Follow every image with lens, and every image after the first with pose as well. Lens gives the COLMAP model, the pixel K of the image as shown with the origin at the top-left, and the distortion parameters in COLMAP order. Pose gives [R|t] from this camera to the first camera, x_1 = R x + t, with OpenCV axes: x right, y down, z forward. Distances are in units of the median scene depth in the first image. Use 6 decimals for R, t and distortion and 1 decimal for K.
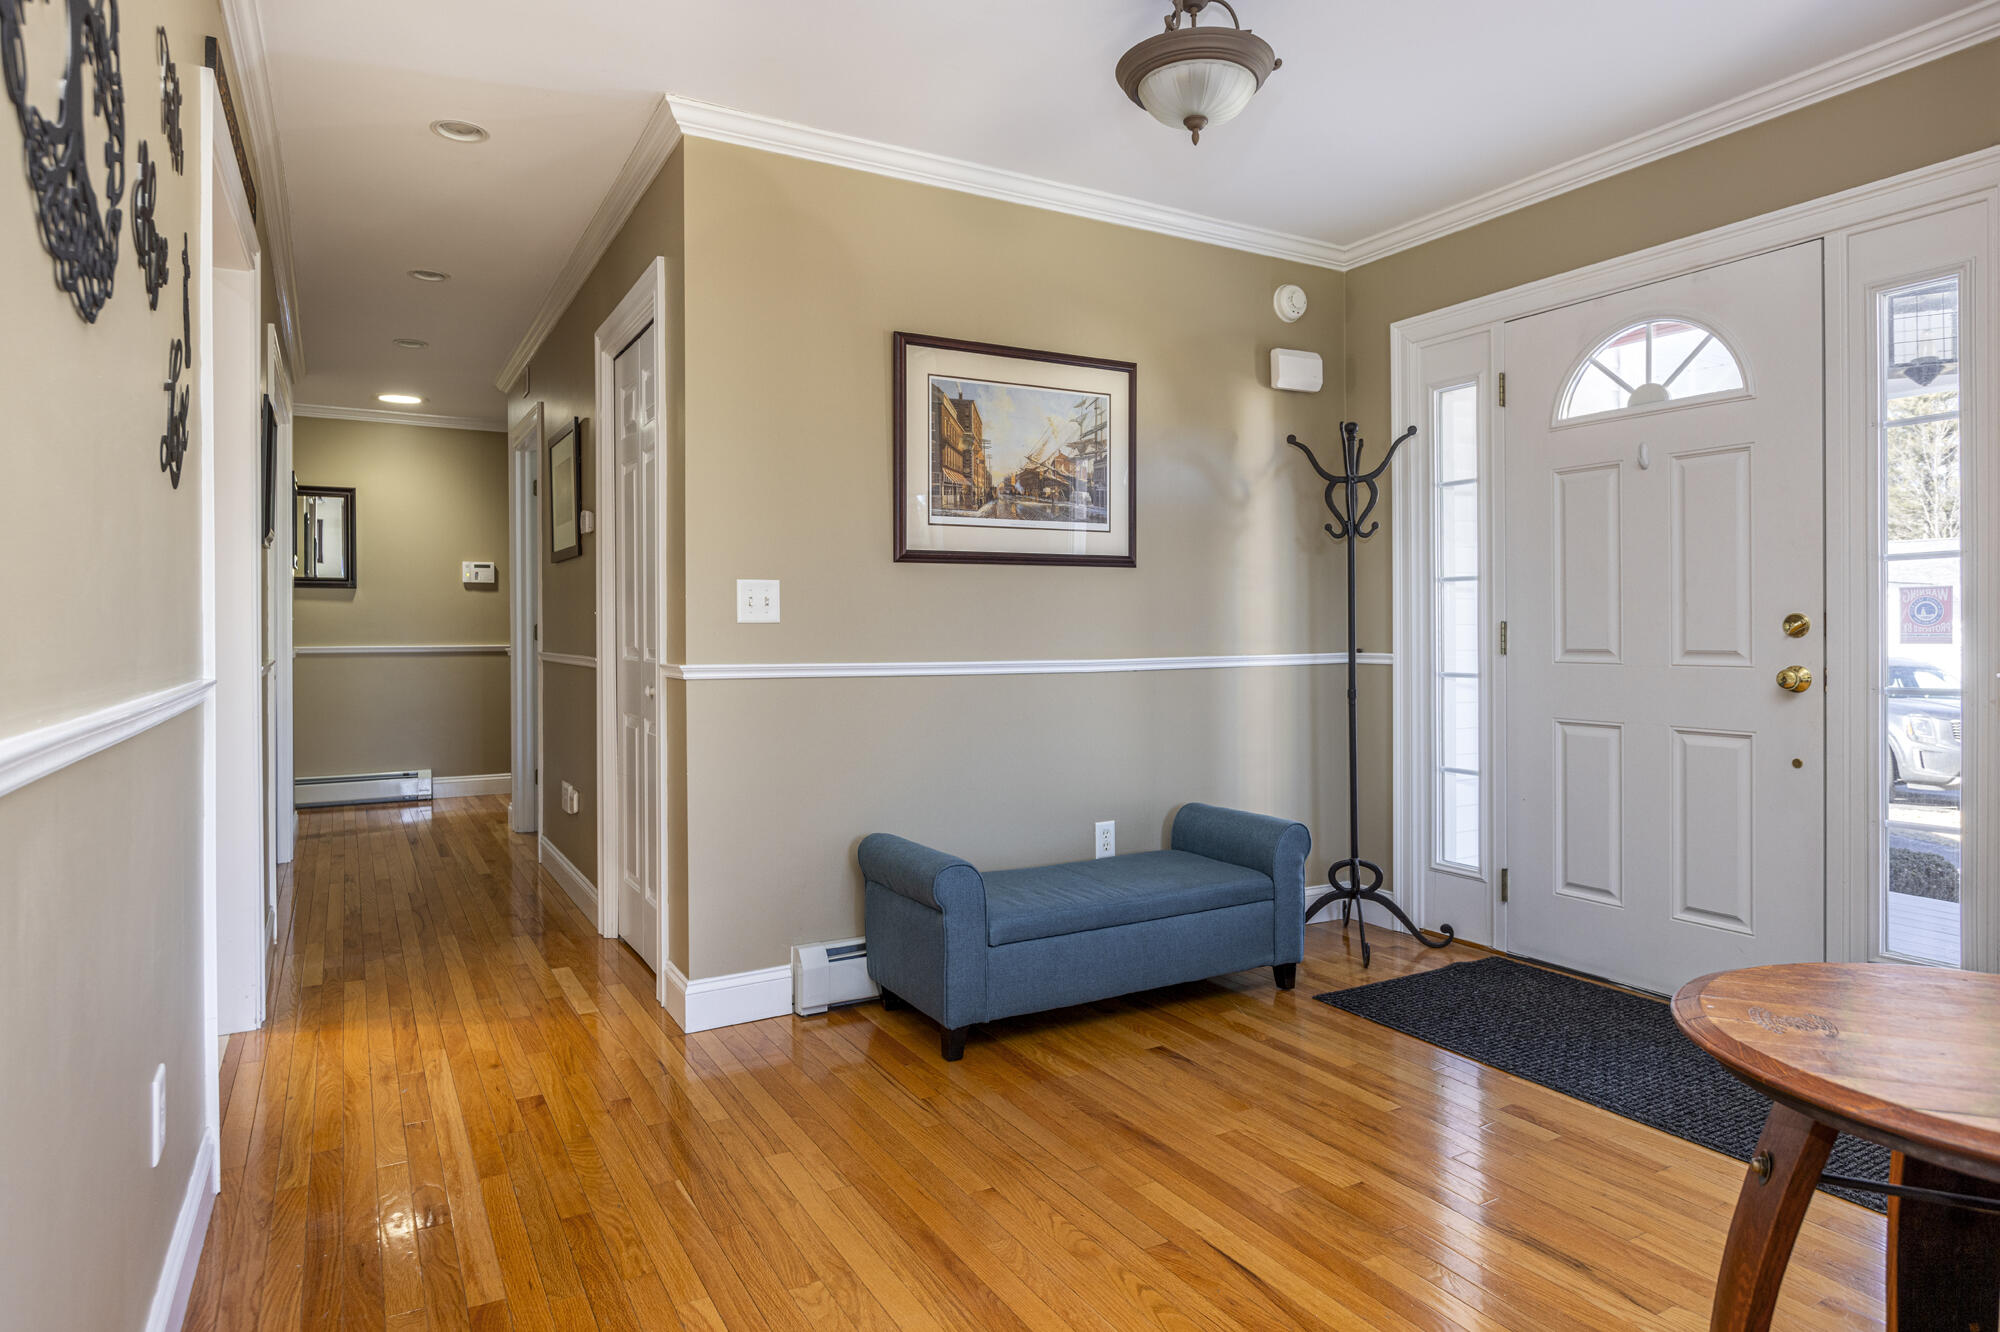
lens RADIAL K [[1160.1, 0, 976.6], [0, 1160.1, 635.1], [0, 0, 1]] dist [-0.009576, -0.000424]
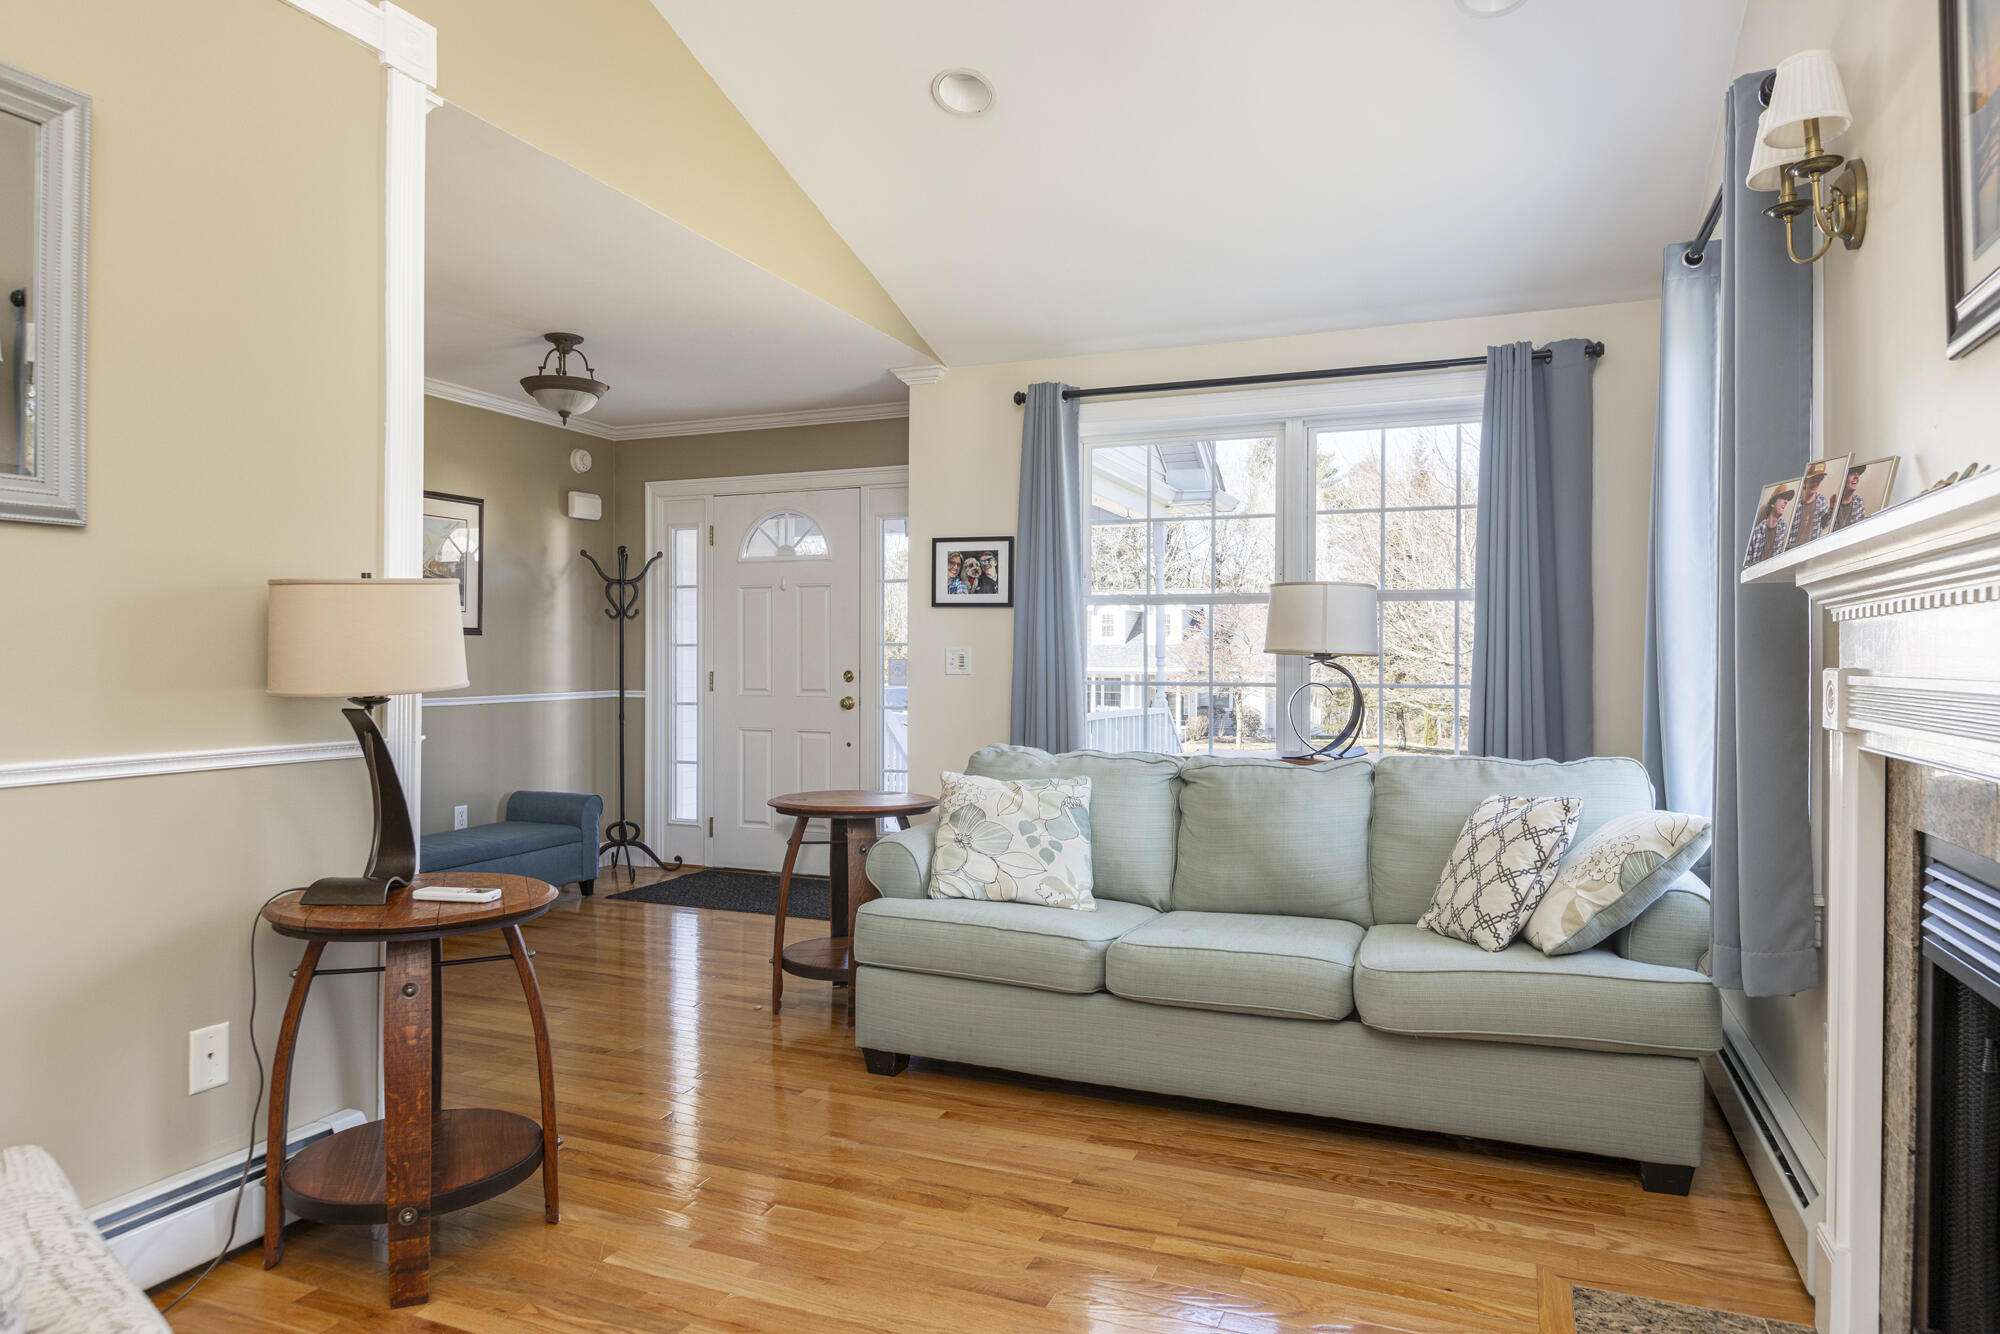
lens RADIAL K [[1221.5, 0, 1005.7], [0, 1221.5, 657.4], [0, 0, 1]] dist [0.002542, -0.000128]
pose [[0.783083, 0.008551, 0.621858, -0.308871], [-0.003588, 0.999951, -0.009233, -0.017089], [-0.621906, 0.004999, 0.783076, -0.645152]]
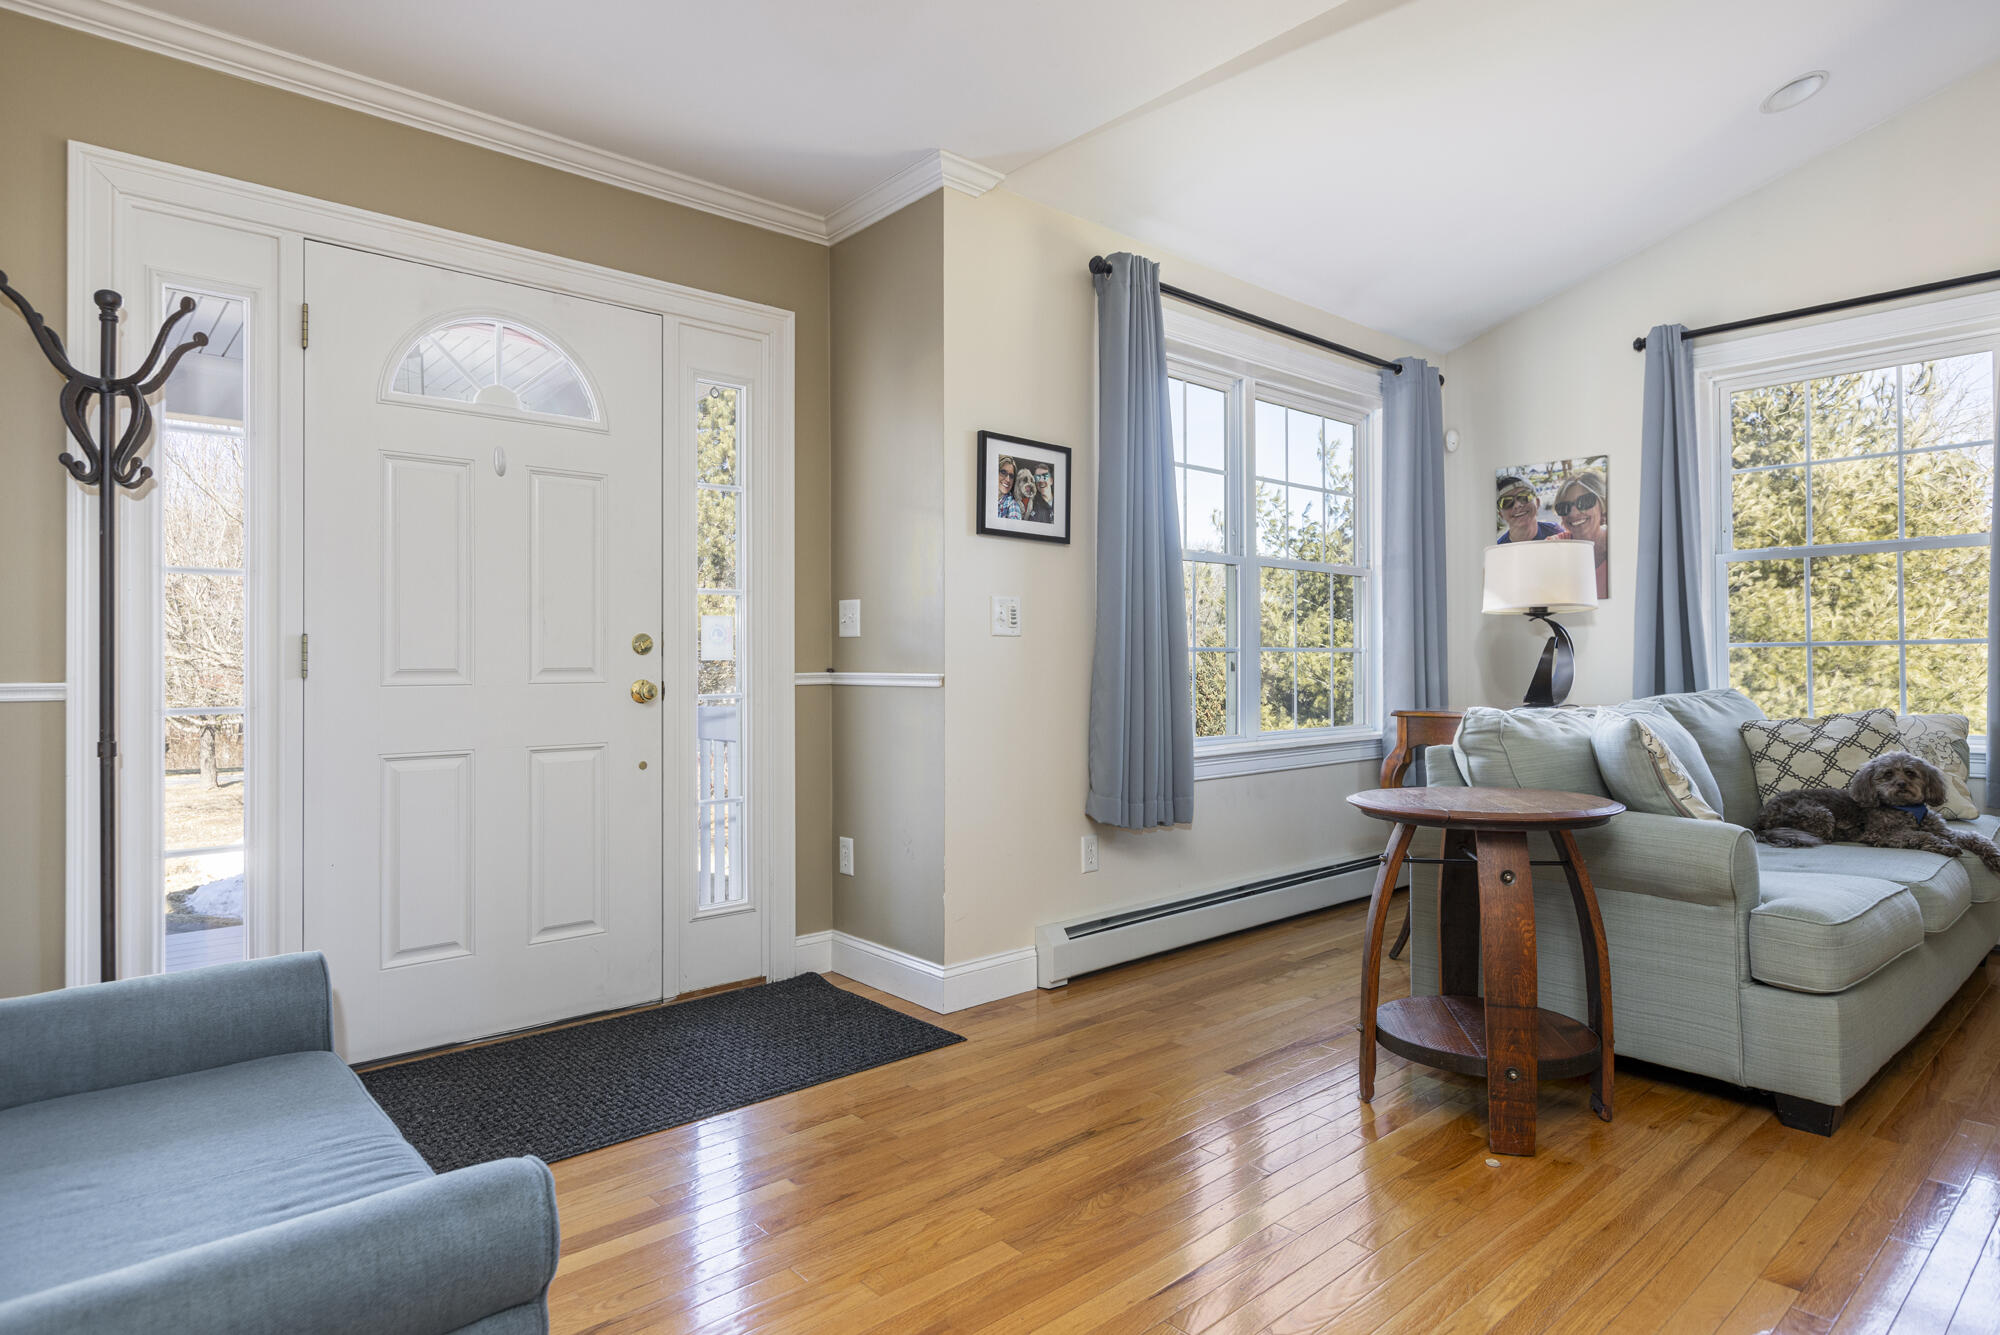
lens RADIAL K [[1129.4, 0, 998.5], [0, 1129.4, 653.4], [0, 0, 1]] dist [0.007640, 0.001105]
pose [[-0.226443, 0.018716, 0.973845, -0.344087], [0.013909, 0.999776, -0.015980, 0.017864], [-0.973925, 0.009927, -0.226653, 0.694950]]
